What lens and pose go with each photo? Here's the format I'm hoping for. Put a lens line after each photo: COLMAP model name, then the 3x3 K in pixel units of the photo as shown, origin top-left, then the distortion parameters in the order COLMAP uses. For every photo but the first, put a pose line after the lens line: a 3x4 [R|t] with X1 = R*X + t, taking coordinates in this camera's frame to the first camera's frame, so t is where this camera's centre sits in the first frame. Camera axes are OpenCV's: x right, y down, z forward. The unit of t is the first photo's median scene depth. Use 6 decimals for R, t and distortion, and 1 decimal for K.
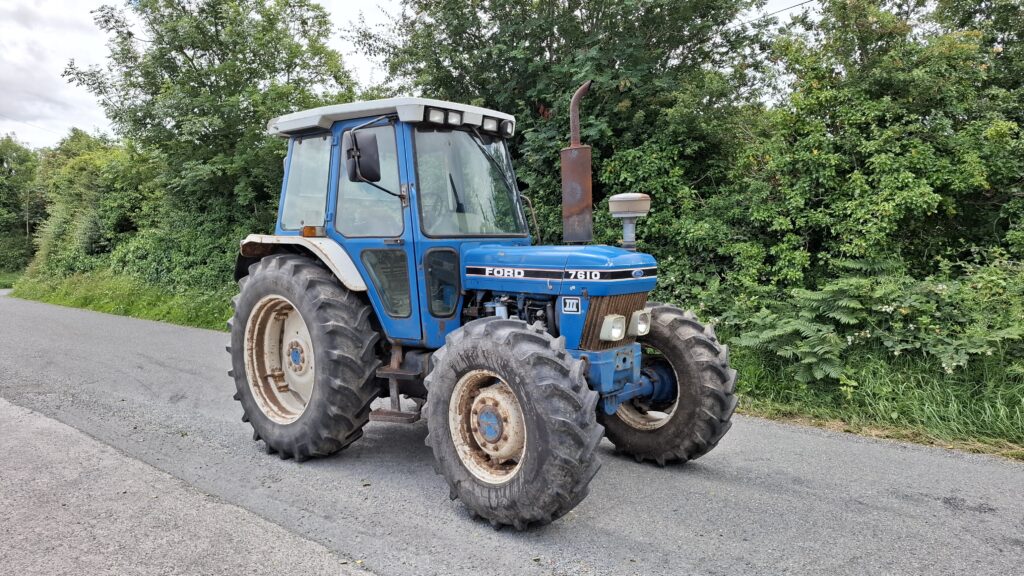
lens RADIAL K [[701.6, 0, 497.9], [0, 701.6, 261.6], [0, 0, 1]] dist [0.087685, -0.113337]
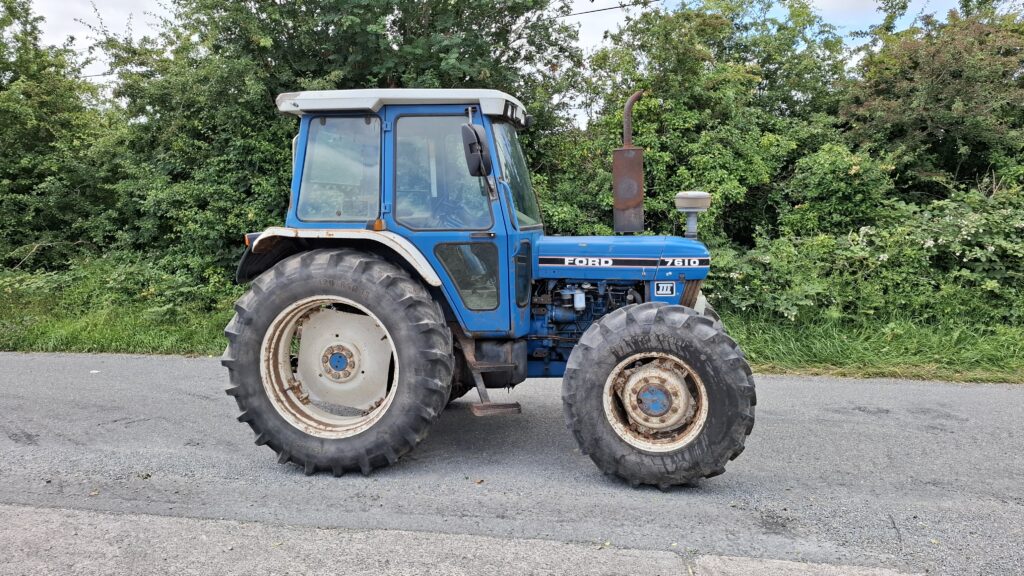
lens RADIAL K [[701.6, 0, 497.9], [0, 701.6, 261.6], [0, 0, 1]] dist [0.087685, -0.113337]
pose [[0.852436, -0.039422, 0.521343, -0.649254], [0.017051, 0.998719, 0.047640, -0.037209], [-0.522553, -0.031720, 0.852016, 0.149724]]
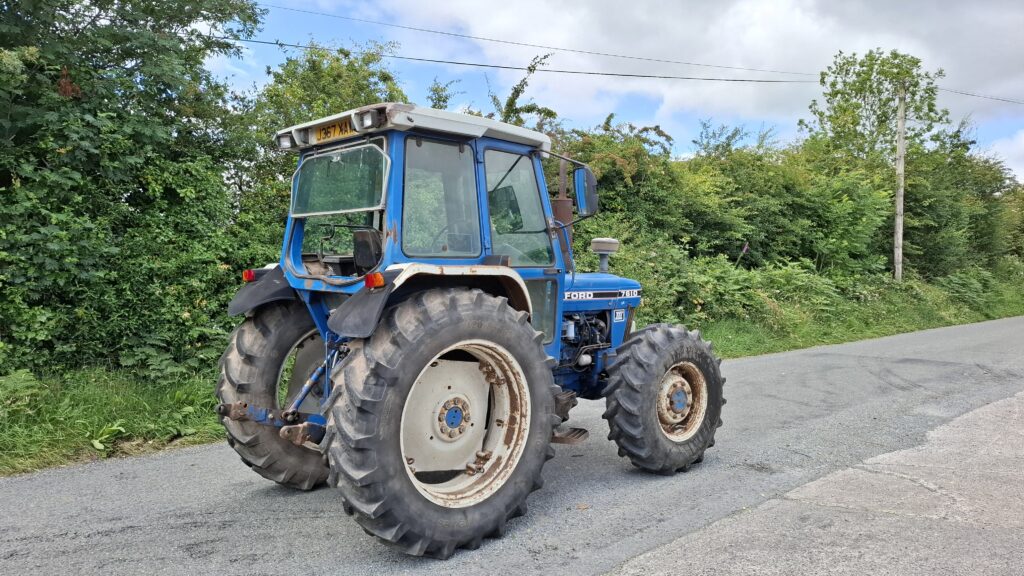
lens RADIAL K [[701.6, 0, 497.9], [0, 701.6, 261.6], [0, 0, 1]] dist [0.087685, -0.113337]
pose [[0.116873, 0.004286, 0.993138, -1.193189], [0.020122, 0.999775, -0.006683, -0.037393], [-0.992943, 0.020765, 0.116761, 0.965267]]
